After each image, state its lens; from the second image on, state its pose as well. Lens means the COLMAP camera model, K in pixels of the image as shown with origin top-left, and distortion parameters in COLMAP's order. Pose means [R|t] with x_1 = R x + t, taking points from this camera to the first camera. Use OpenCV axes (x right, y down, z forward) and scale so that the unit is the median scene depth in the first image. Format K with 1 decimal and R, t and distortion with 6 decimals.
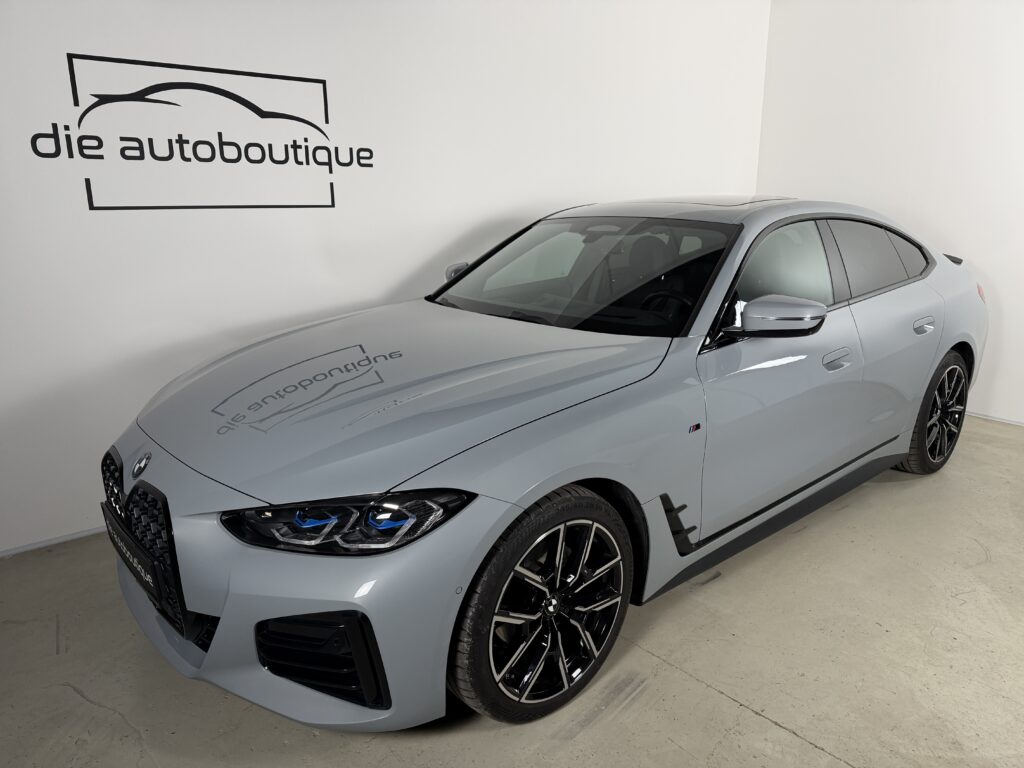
lens RADIAL K [[767.6, 0, 508.7], [0, 767.6, 392.7], [0, 0, 1]] dist [-0.017212, -0.004574]
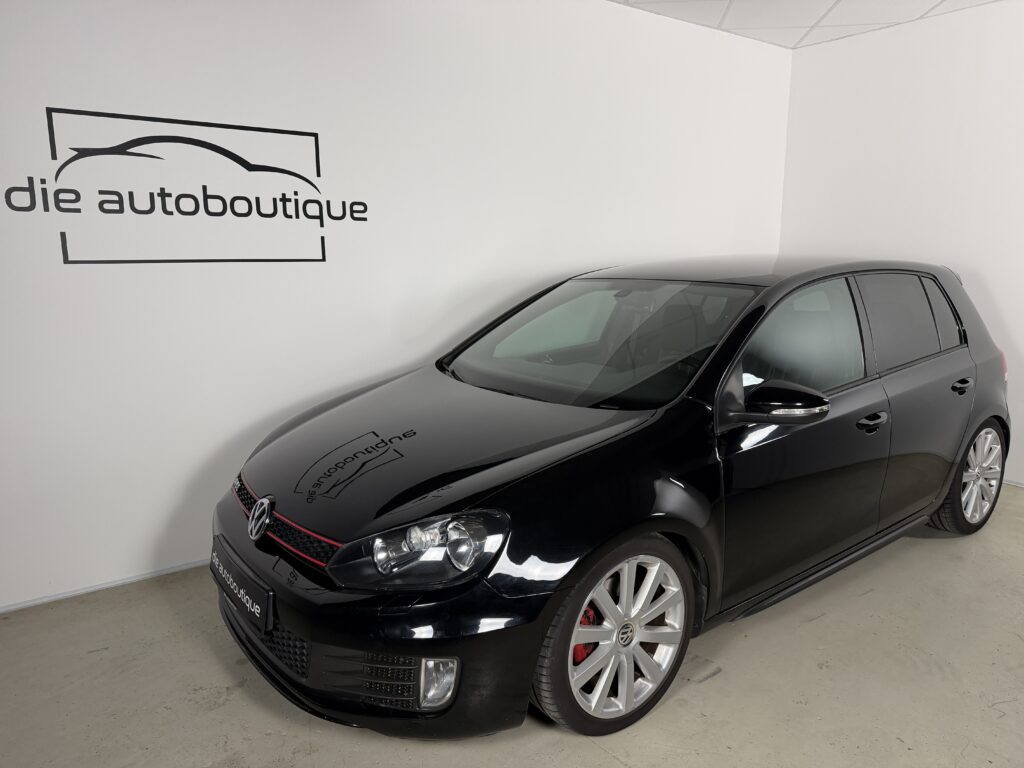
lens RADIAL K [[767.6, 0, 511.1], [0, 767.6, 383.8], [0, 0, 1]] dist [-0.017212, -0.004574]
pose [[0.998333, 0.010398, -0.056780, 0.073182], [-0.014805, 0.996863, -0.077756, -0.018922], [0.055793, 0.078467, 0.995354, 0.071738]]
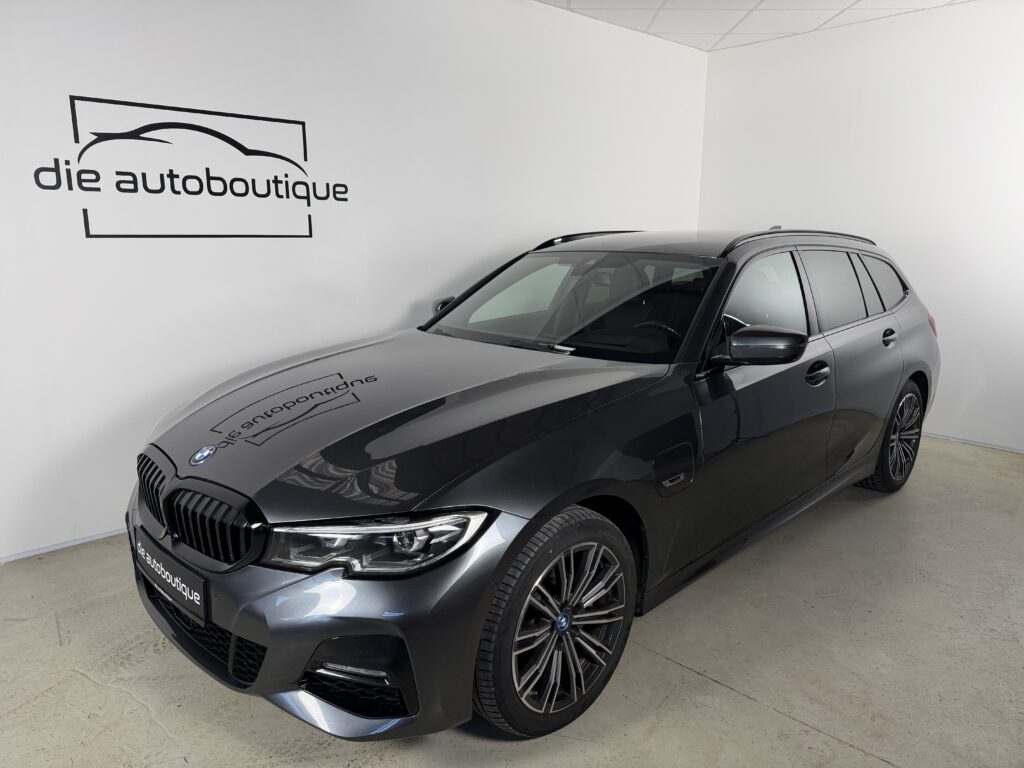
lens RADIAL K [[767.6, 0, 514.4], [0, 767.6, 390.9], [0, 0, 1]] dist [-0.017212, -0.004574]
pose [[0.997954, -0.006964, 0.063555, -0.014556], [0.009832, 0.998942, -0.044928, 0.029661], [-0.063174, 0.045461, 0.996967, -0.099004]]
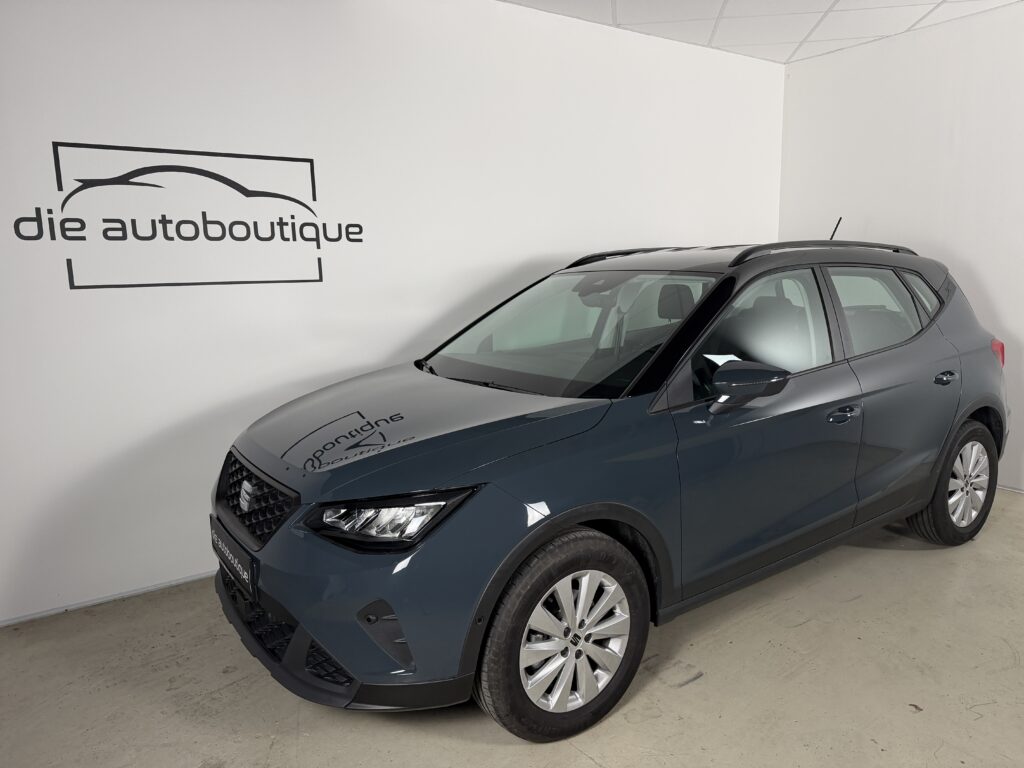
lens RADIAL K [[767.6, 0, 510.6], [0, 767.6, 383.2], [0, 0, 1]] dist [-0.017212, -0.004574]
pose [[0.996136, -0.007218, -0.087524, 0.120624], [-0.001561, 0.995004, -0.099820, -0.012597], [0.087807, 0.099571, 0.991149, 0.049075]]
